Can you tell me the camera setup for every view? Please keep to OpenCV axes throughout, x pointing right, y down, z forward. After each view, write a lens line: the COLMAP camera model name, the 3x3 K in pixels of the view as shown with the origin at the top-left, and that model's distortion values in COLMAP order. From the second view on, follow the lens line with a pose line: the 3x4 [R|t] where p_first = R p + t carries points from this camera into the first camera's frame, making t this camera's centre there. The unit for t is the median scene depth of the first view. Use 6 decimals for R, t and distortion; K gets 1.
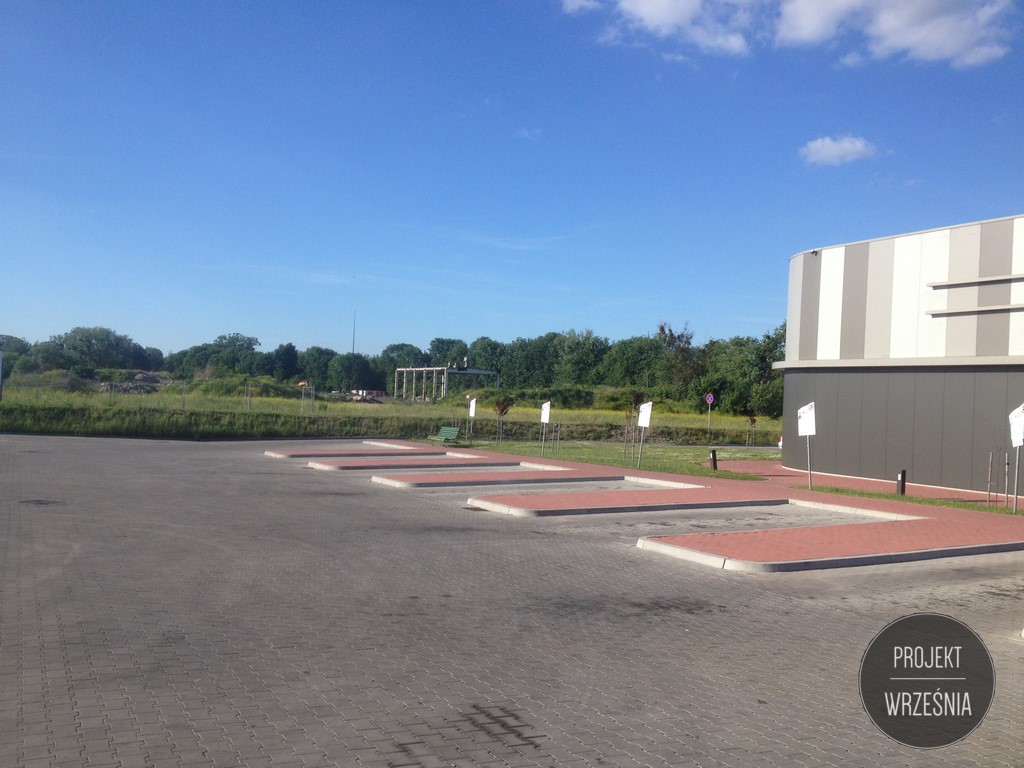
lens RADIAL K [[953.6, 0, 512.6], [0, 953.6, 395.5], [0, 0, 1]] dist [0.223913, -0.539005]
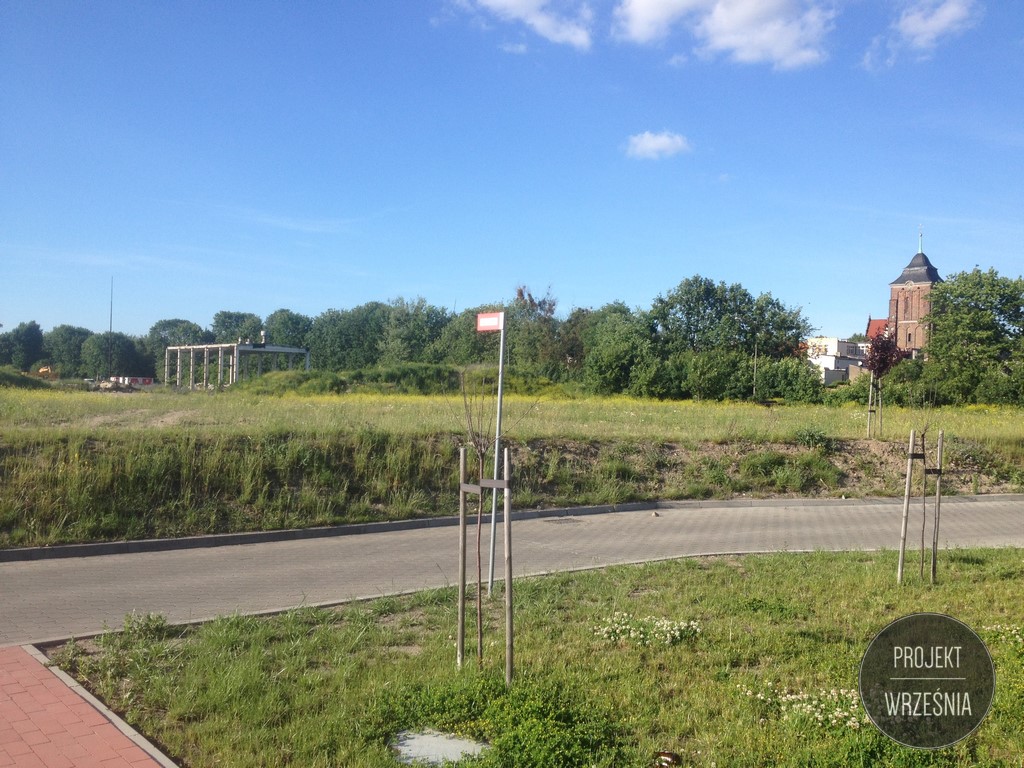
lens RADIAL K [[953.6, 0, 512.6], [0, 953.6, 395.5], [0, 0, 1]] dist [0.223913, -0.539005]
pose [[0.977131, -0.017442, 0.211922, -0.017379], [0.014443, 0.999773, 0.015694, 0.002534], [-0.212148, -0.012274, 0.977160, 0.185028]]
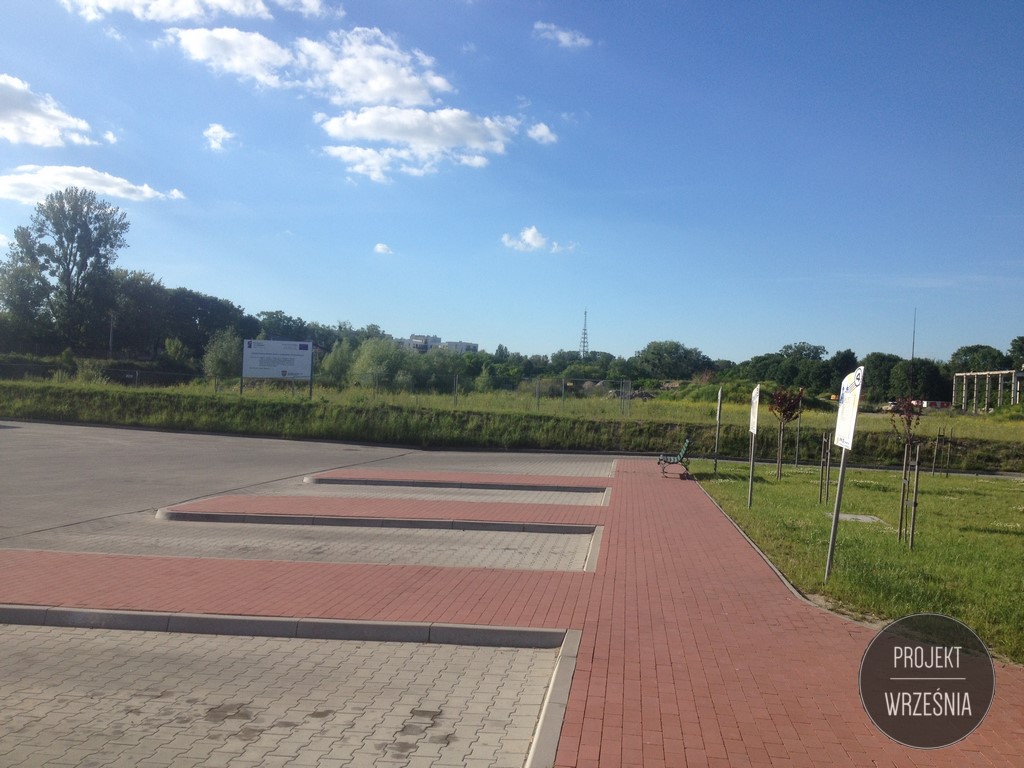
lens RADIAL K [[953.6, 0, 512.6], [0, 953.6, 395.5], [0, 0, 1]] dist [0.223913, -0.539005]
pose [[0.831321, 0.000709, -0.555792, 0.030069], [-0.007750, 0.999917, -0.010317, 0.002582], [0.555738, 0.012884, 0.831258, 0.091341]]
